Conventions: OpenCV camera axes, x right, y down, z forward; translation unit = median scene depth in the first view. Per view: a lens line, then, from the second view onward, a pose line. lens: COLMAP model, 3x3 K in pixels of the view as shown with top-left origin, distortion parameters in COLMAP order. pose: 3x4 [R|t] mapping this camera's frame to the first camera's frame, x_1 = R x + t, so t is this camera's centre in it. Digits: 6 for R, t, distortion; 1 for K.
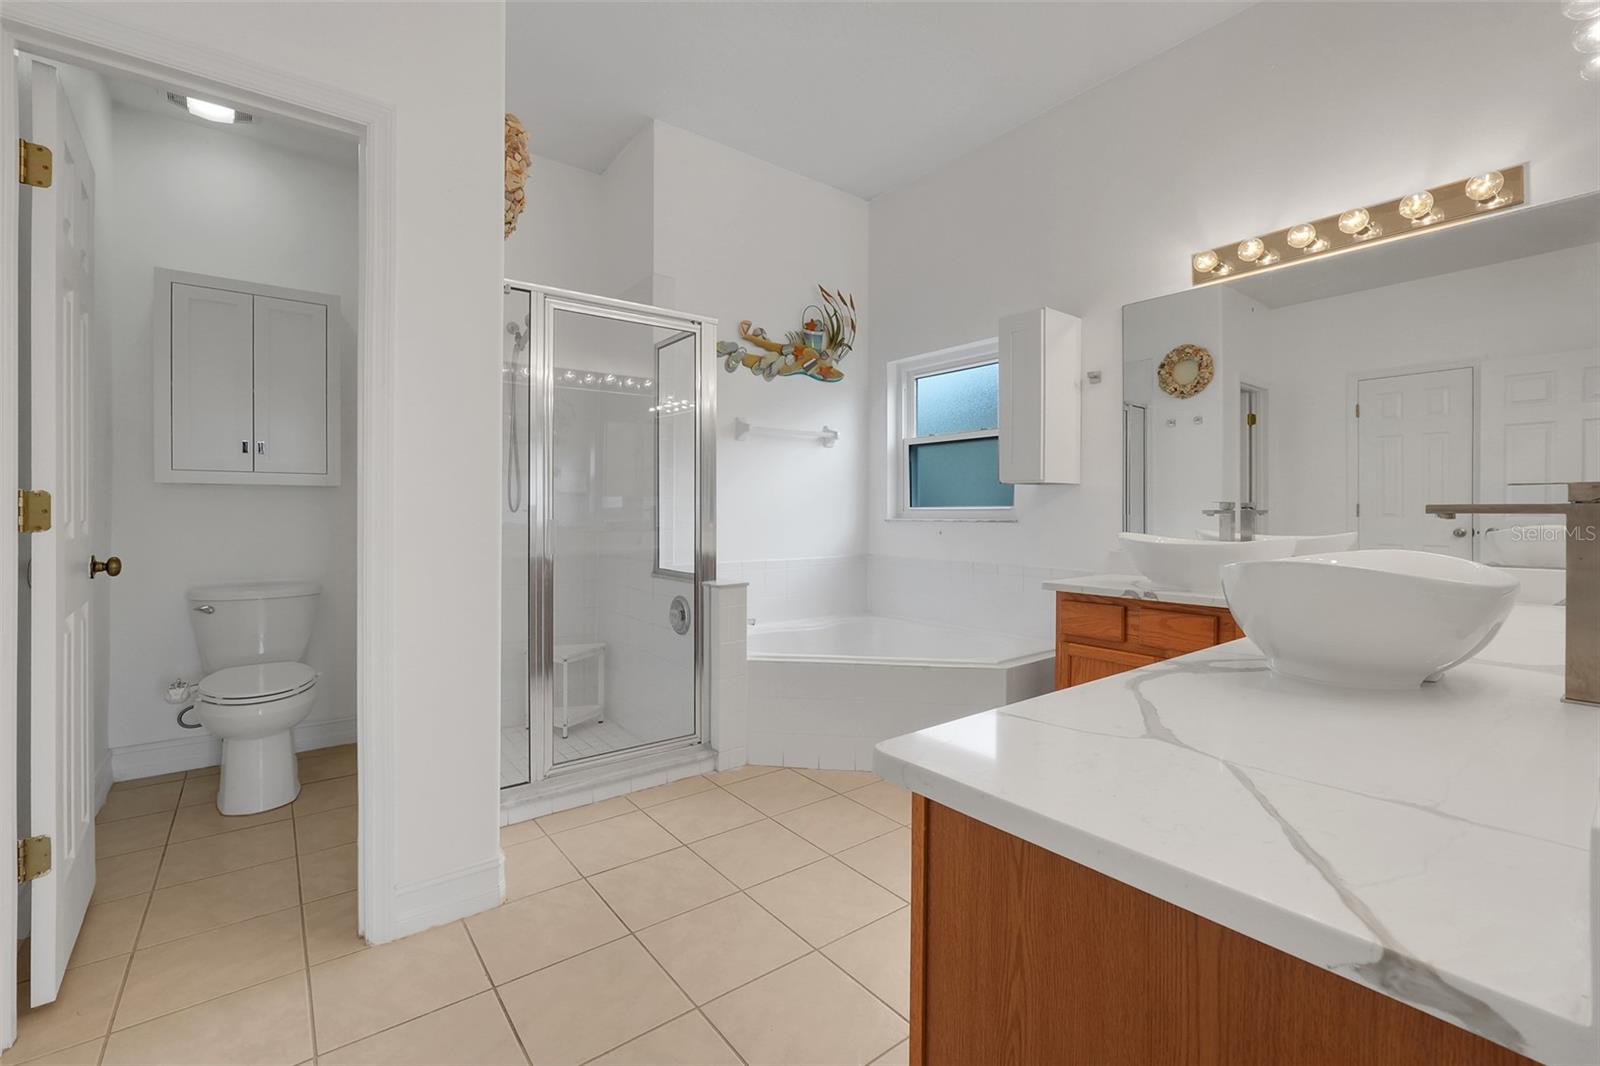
lens RADIAL K [[693.2, 0, 793.8], [0, 693.2, 515.8], [0, 0, 1]] dist [-0.005575, 0.000718]
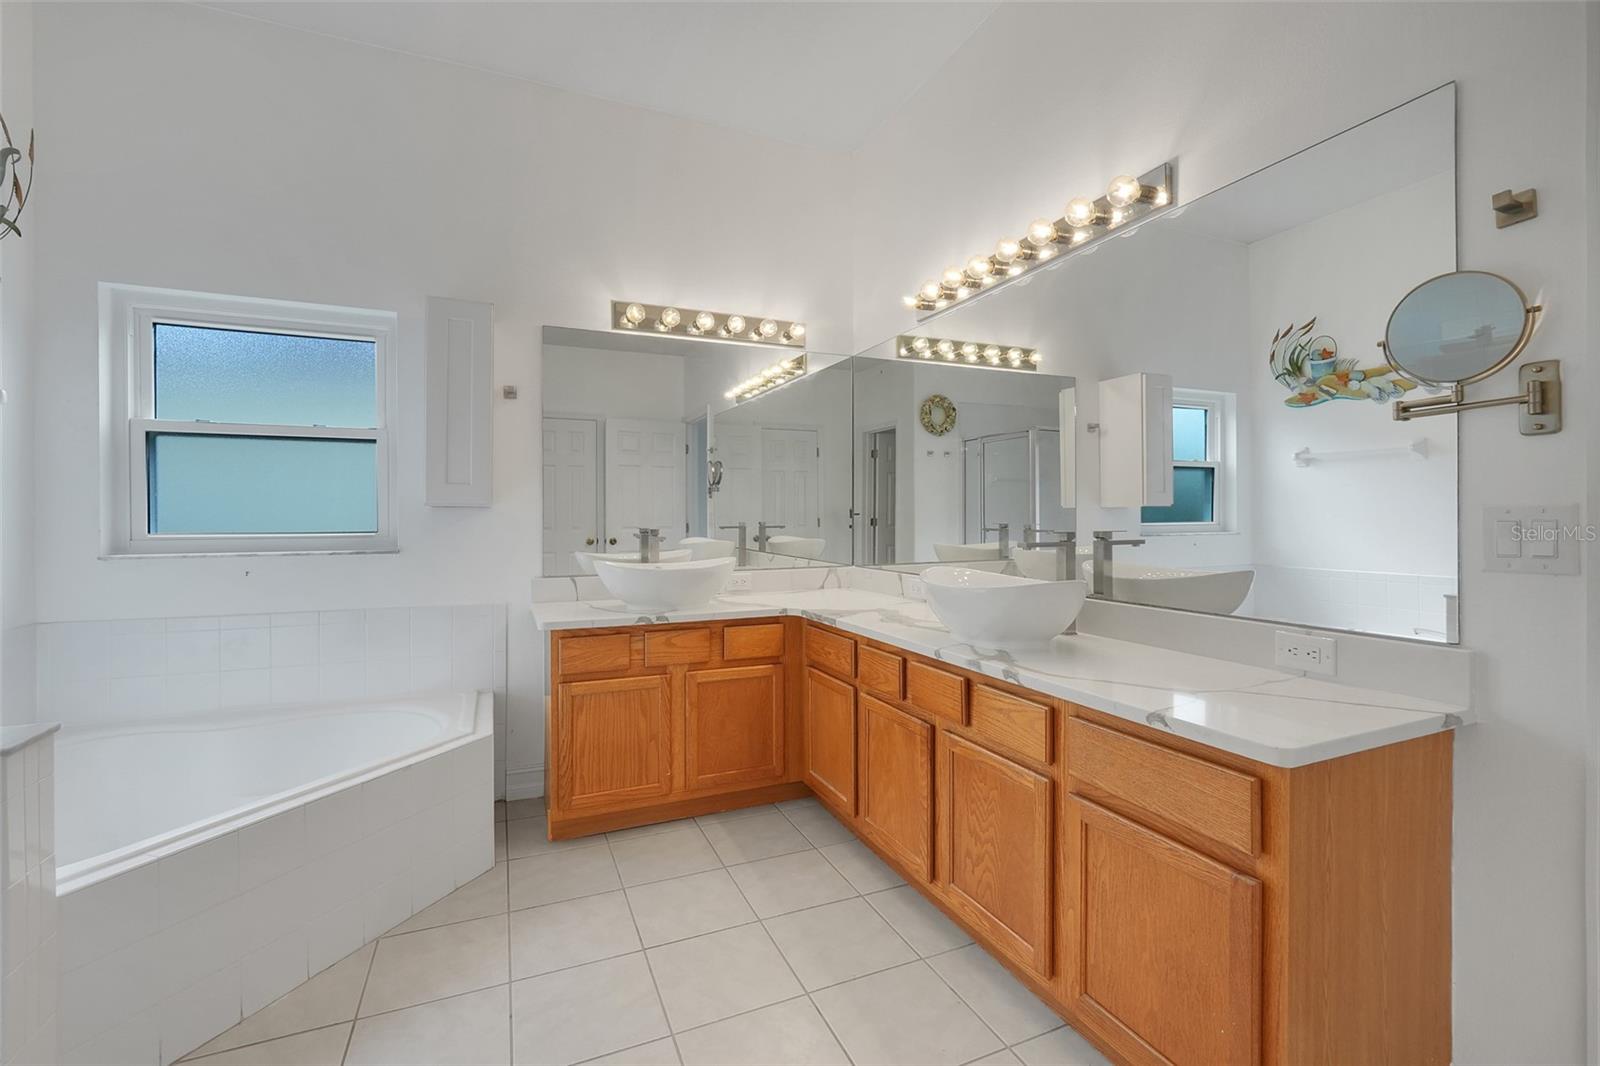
lens RADIAL K [[693.2, 0, 793.8], [0, 693.2, 515.8], [0, 0, 1]] dist [-0.005575, 0.000718]
pose [[0.248063, 0.000645, 0.968744, -0.423054], [0.006191, 0.999978, -0.002251, -0.036716], [-0.968724, 0.006556, 0.248053, 0.469030]]
